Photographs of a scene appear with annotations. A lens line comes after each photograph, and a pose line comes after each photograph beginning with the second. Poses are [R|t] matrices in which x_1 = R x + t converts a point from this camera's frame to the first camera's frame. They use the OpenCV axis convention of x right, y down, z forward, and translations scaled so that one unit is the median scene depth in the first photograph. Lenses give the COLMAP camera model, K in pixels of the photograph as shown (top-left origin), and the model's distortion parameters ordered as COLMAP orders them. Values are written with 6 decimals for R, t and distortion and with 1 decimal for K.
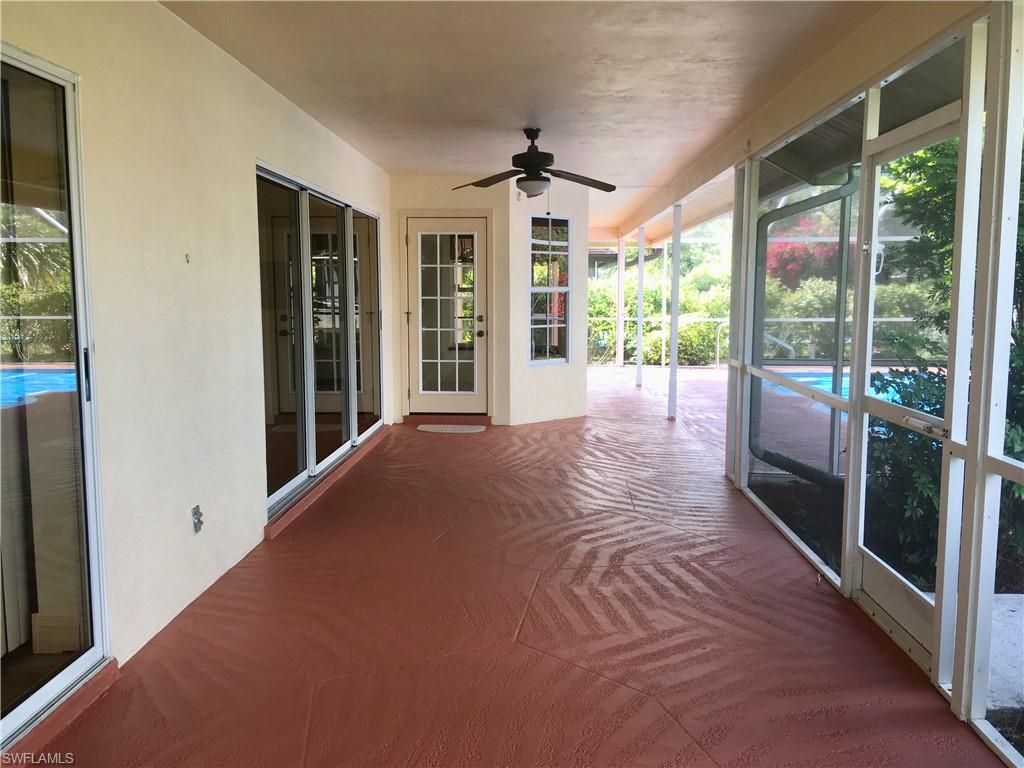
lens RADIAL K [[864.7, 0, 512.1], [0, 864.7, 387.6], [0, 0, 1]] dist [0.116932, -0.175726]
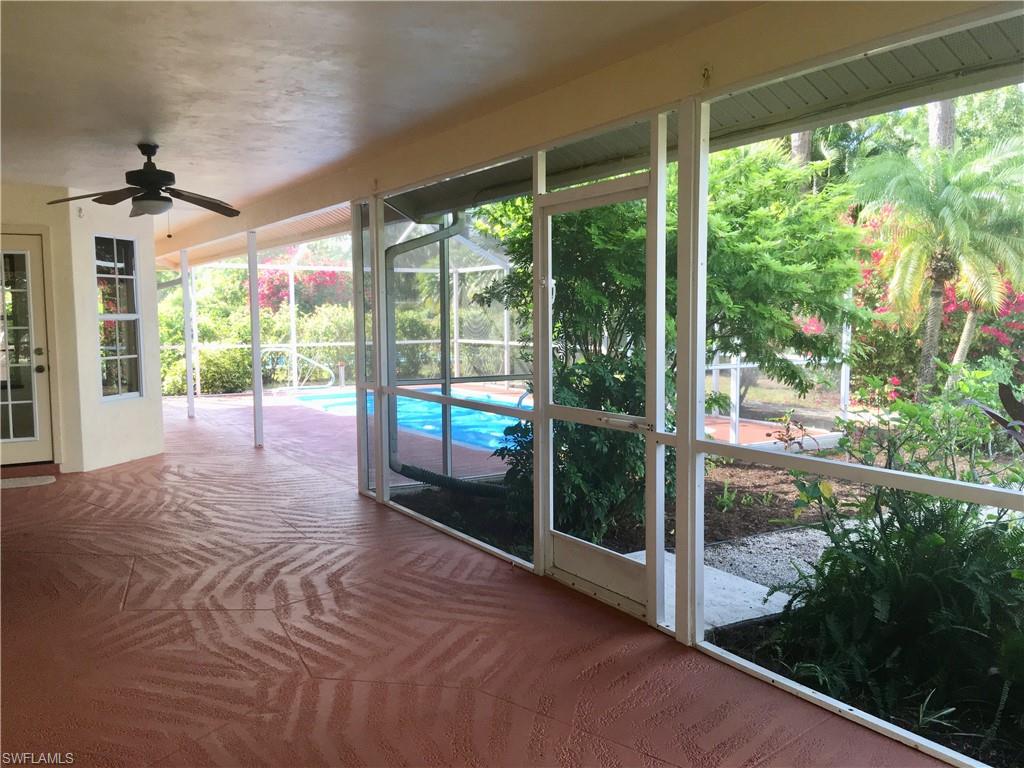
lens RADIAL K [[864.7, 0, 512.1], [0, 864.7, 387.6], [0, 0, 1]] dist [0.116932, -0.175726]
pose [[0.830113, -0.055624, 0.554814, -0.225030], [0.071485, 0.997417, -0.006957, -0.007128], [-0.552994, 0.045436, 0.831946, 0.027922]]
